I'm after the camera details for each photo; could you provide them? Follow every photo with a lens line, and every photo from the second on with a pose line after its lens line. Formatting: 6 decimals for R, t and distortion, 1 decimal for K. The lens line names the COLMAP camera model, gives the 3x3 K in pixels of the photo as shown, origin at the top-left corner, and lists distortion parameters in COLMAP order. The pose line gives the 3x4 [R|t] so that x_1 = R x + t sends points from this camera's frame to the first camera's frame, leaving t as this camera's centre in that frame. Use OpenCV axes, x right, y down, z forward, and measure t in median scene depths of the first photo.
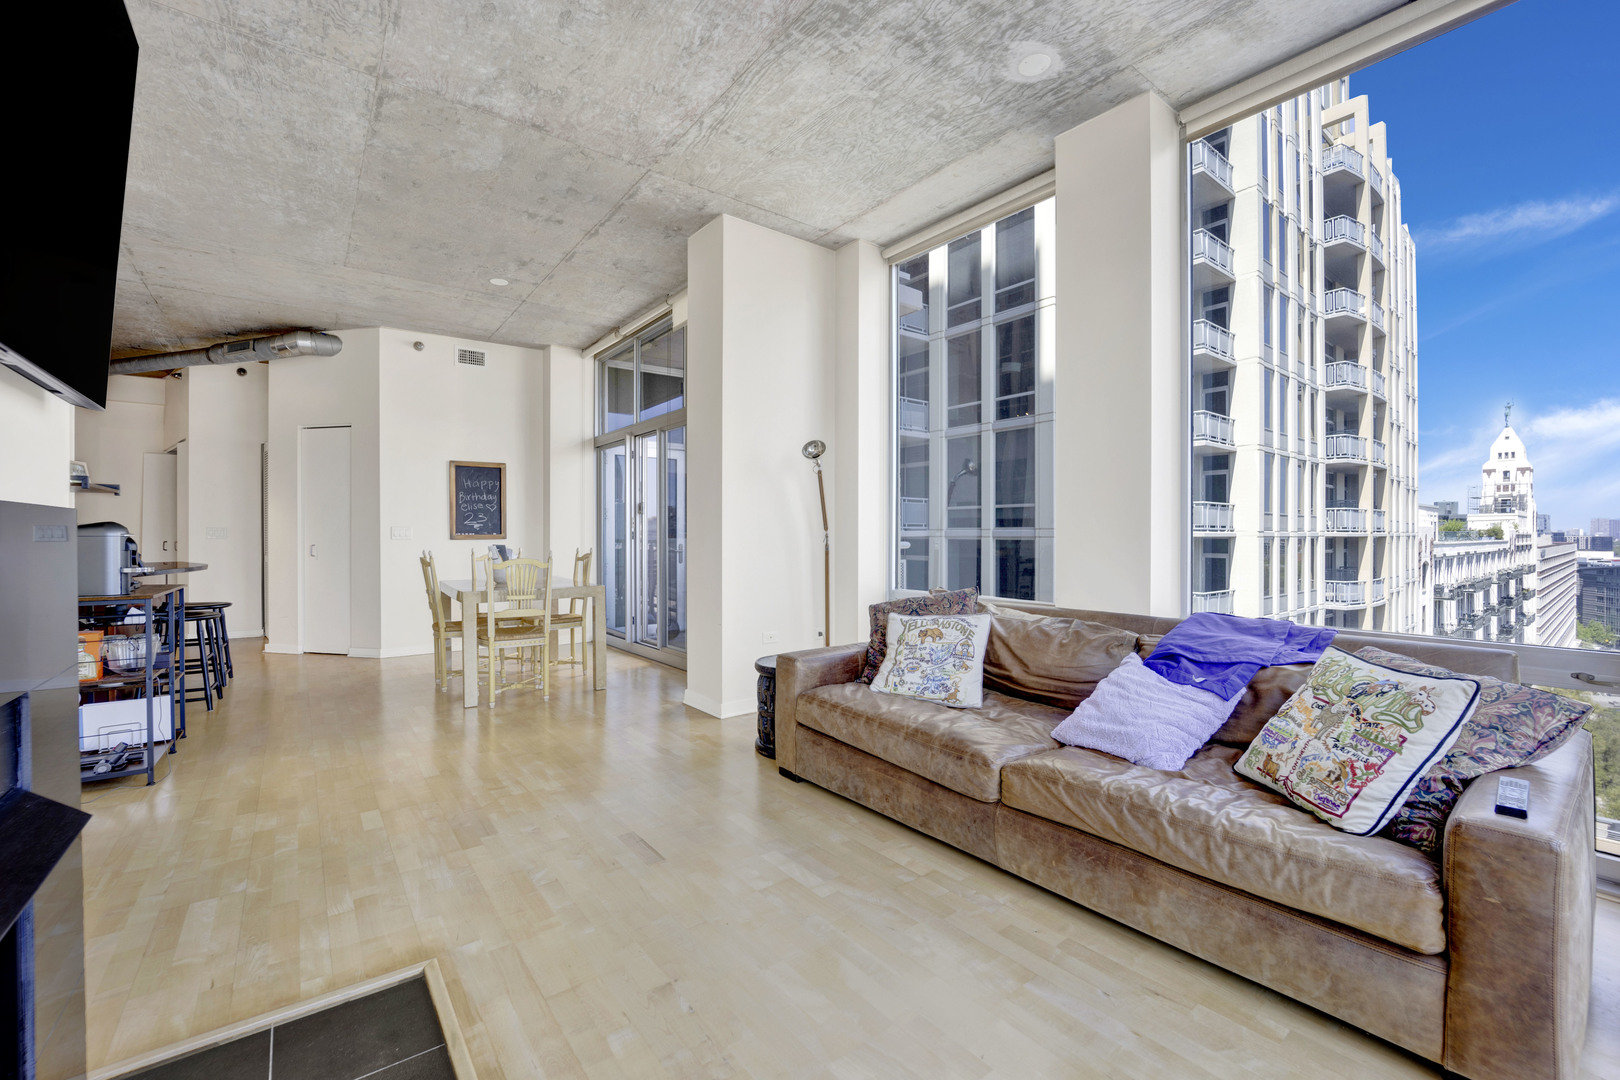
lens RADIAL K [[659.9, 0, 810.0], [0, 659.9, 540.0], [0, 0, 1]] dist [-0.023161, -0.000304]
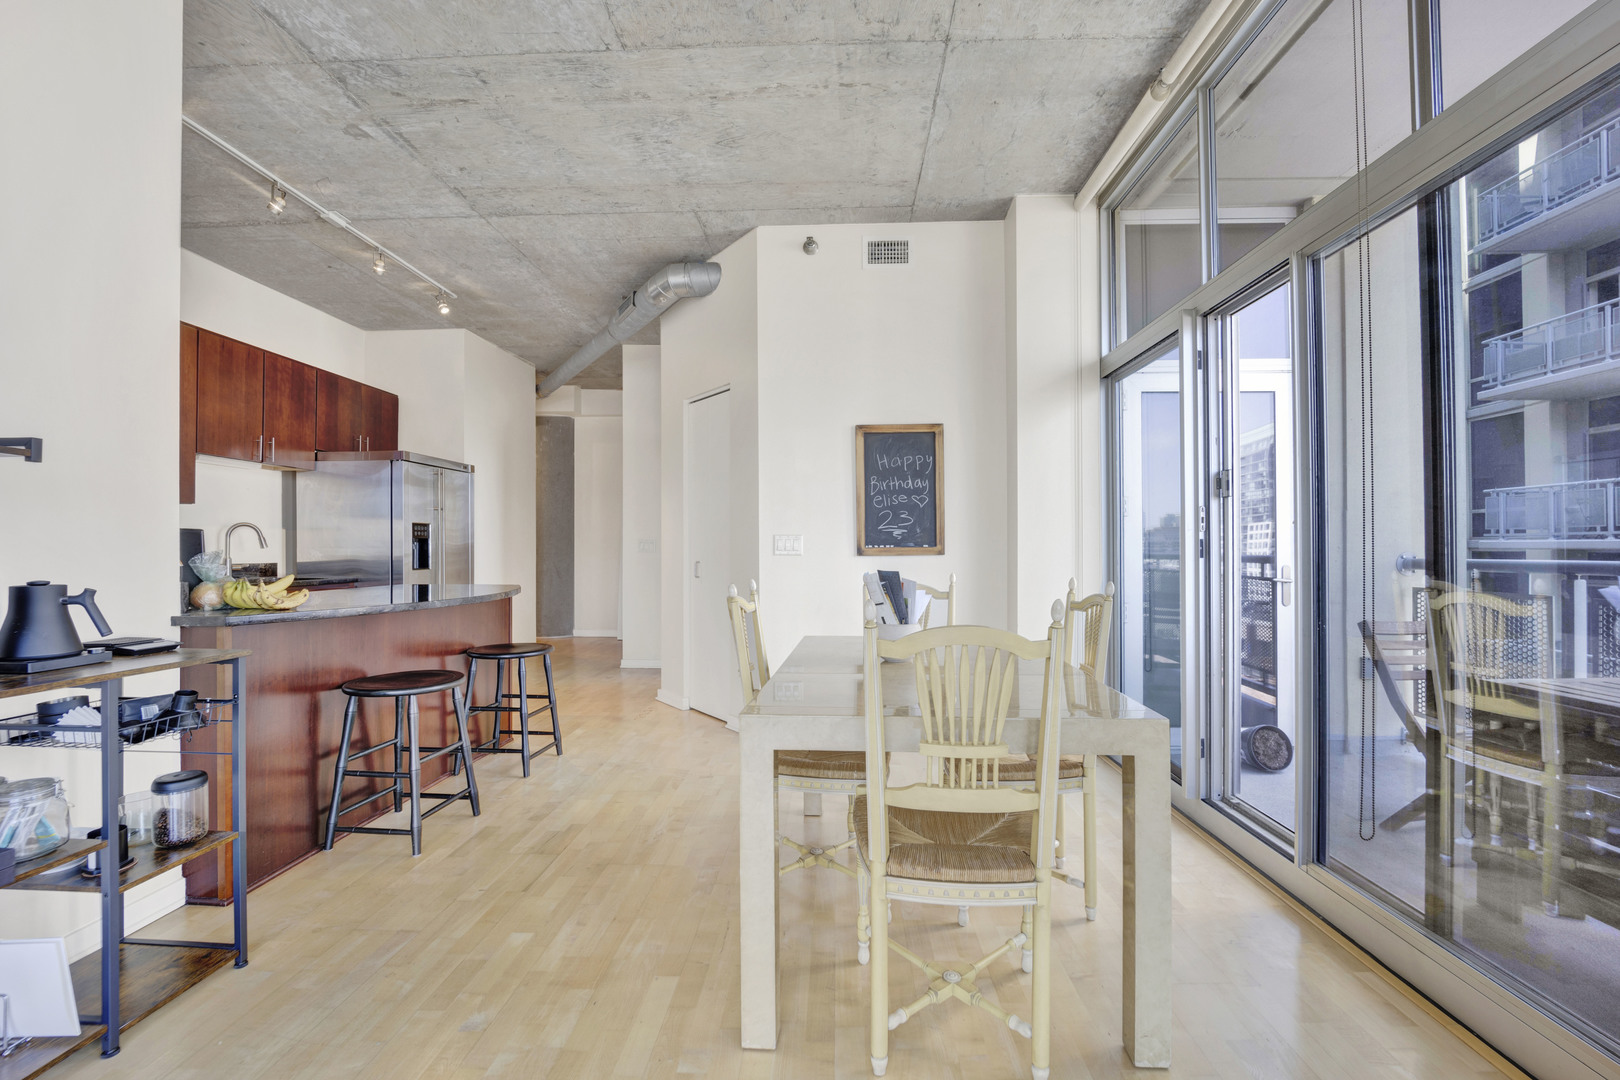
lens RADIAL K [[679.9, 0, 810.0], [0, 679.9, 540.0], [0, 0, 1]] dist [-0.023307, -0.000153]
pose [[0.765483, -0.009049, -0.643393, -0.177101], [-0.002284, 0.999857, -0.016780, -0.004371], [0.643452, 0.014314, 0.765352, 0.489260]]
